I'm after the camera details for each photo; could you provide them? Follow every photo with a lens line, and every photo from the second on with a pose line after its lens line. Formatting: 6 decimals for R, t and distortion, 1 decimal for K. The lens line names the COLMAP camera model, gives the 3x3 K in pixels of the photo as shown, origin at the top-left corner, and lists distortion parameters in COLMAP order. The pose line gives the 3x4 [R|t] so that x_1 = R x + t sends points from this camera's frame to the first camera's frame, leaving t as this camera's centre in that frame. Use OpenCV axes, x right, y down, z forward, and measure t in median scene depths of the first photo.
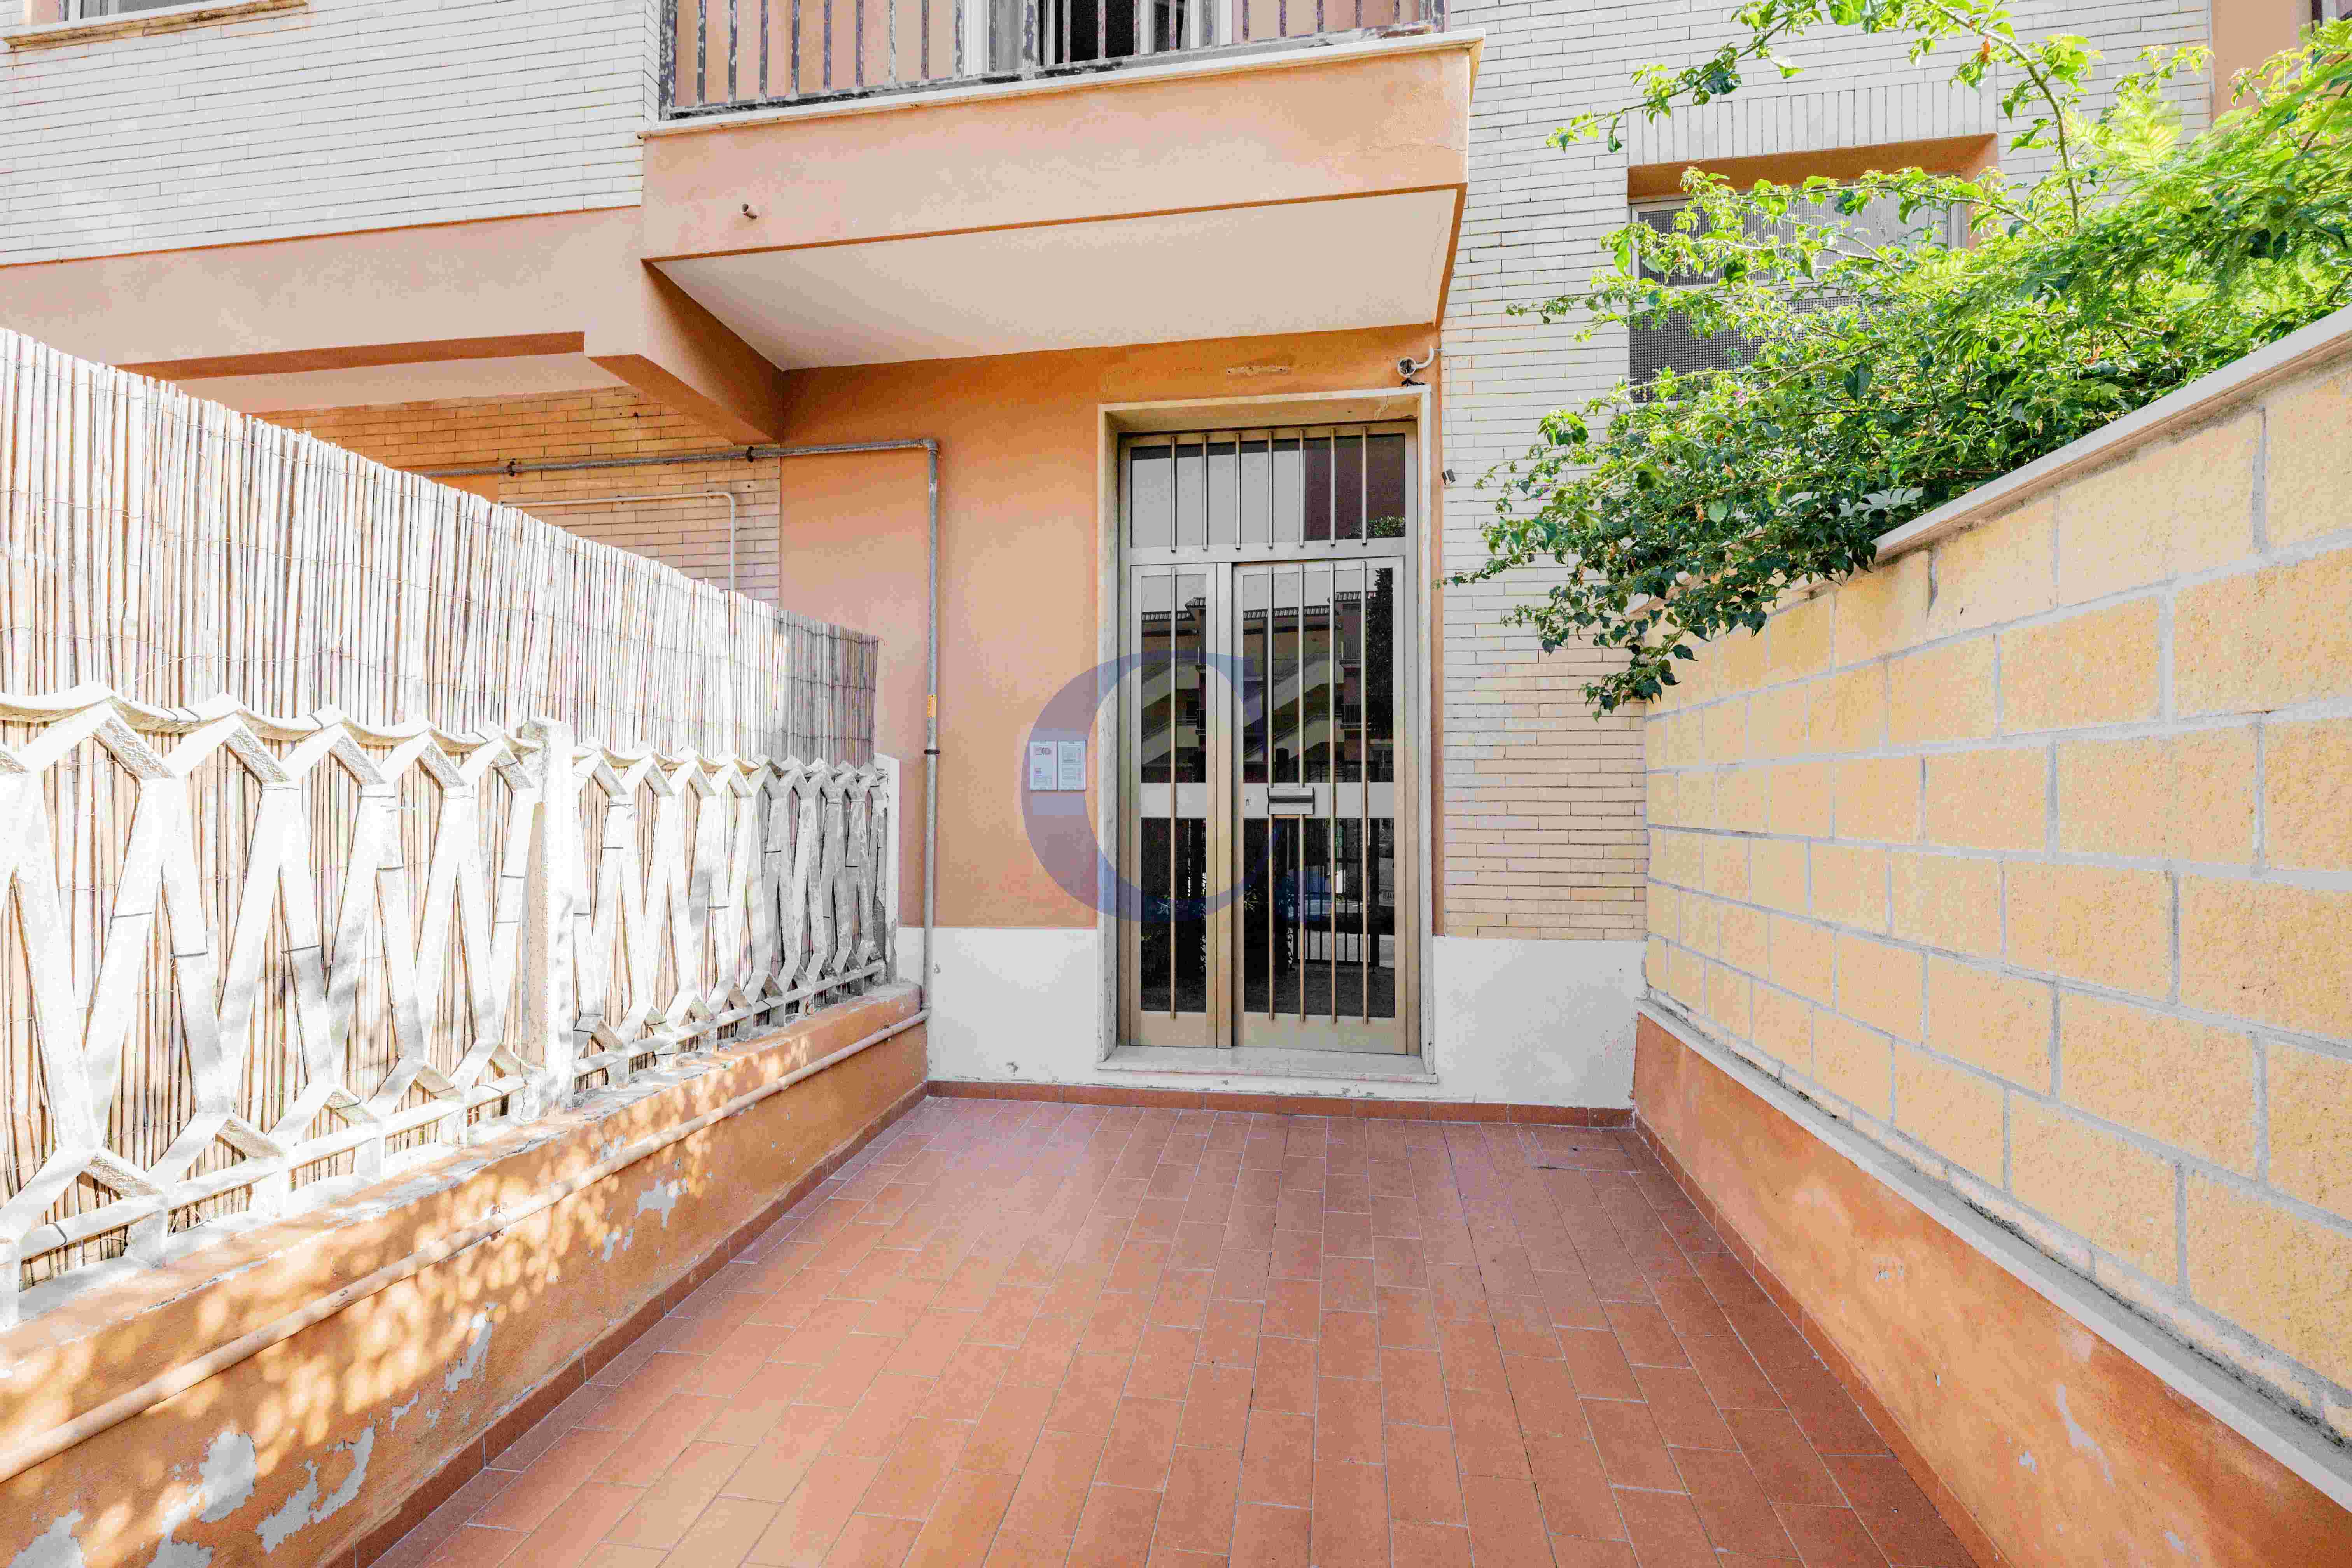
lens RADIAL K [[1059.7, 0, 1023.7], [0, 1059.7, 759.8], [0, 0, 1]] dist [0.000967, 0.000117]
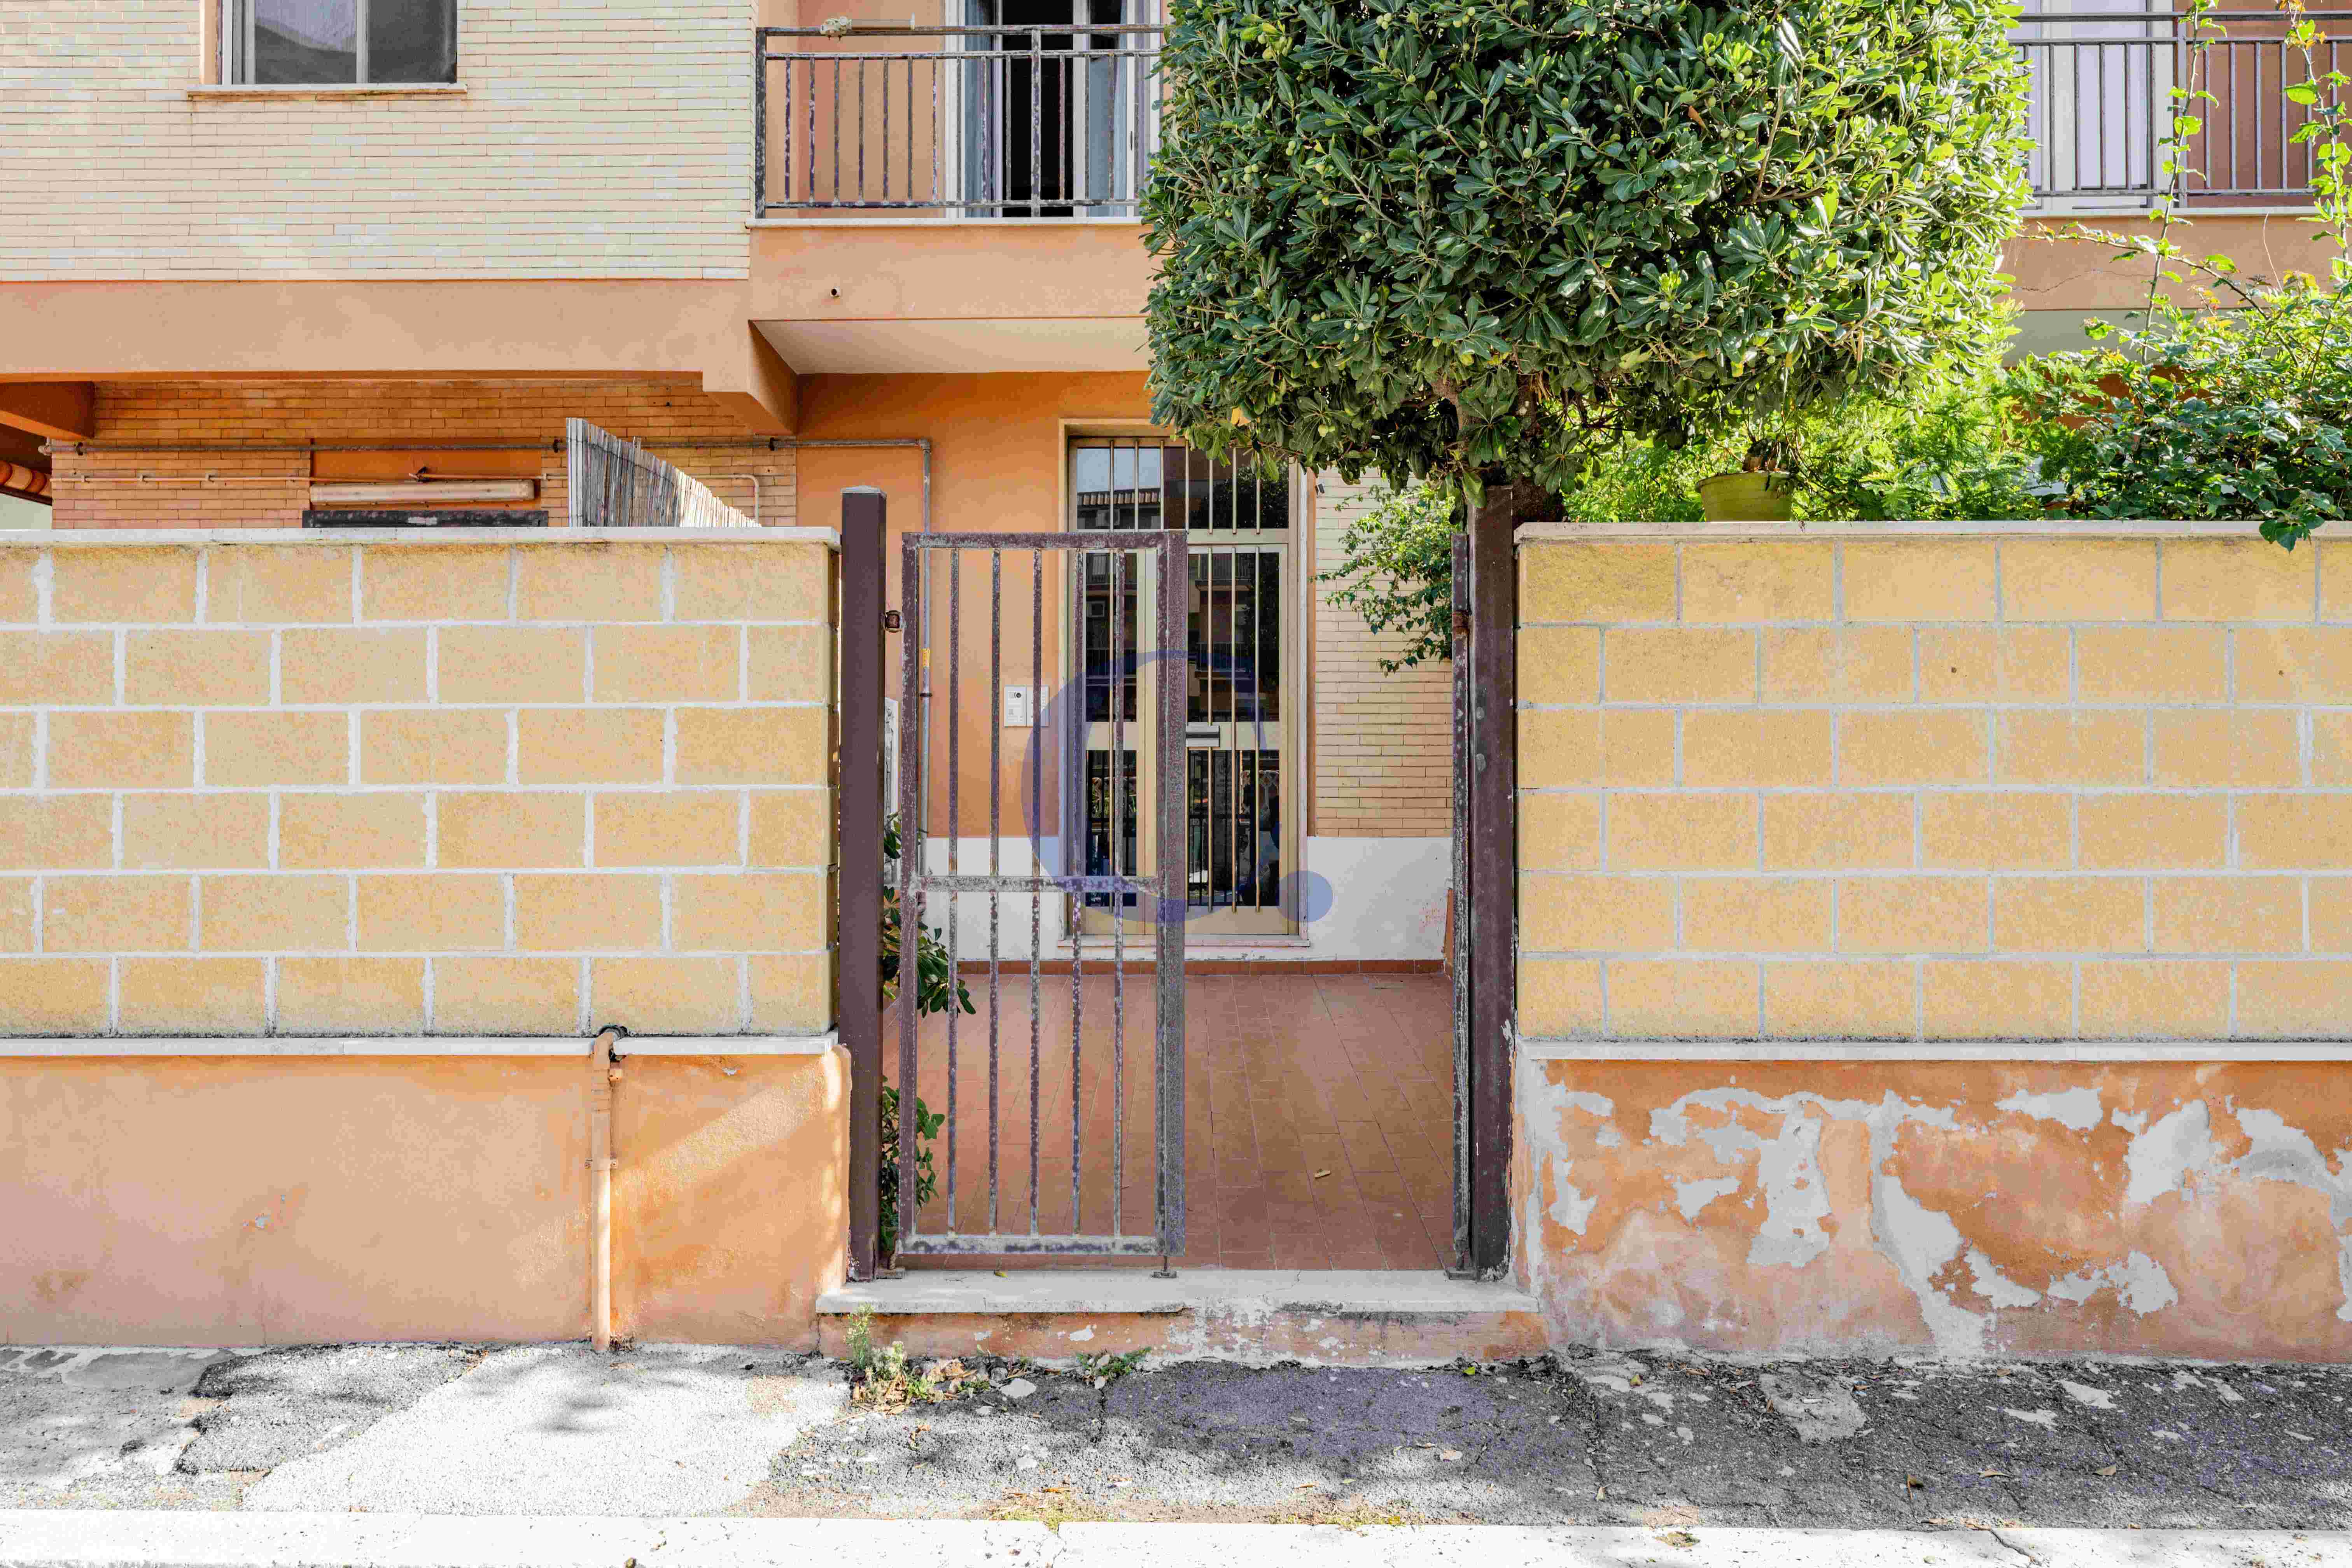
lens RADIAL K [[1572.8, 0, 1177.6], [0, 1572.8, 770.7], [0, 0, 1]] dist [-0.008107, -0.002301]
pose [[0.960572, -0.007453, 0.277932, -0.316972], [-0.001706, 0.999464, 0.032697, 0.020262], [-0.278027, -0.031882, 0.960044, -0.843016]]
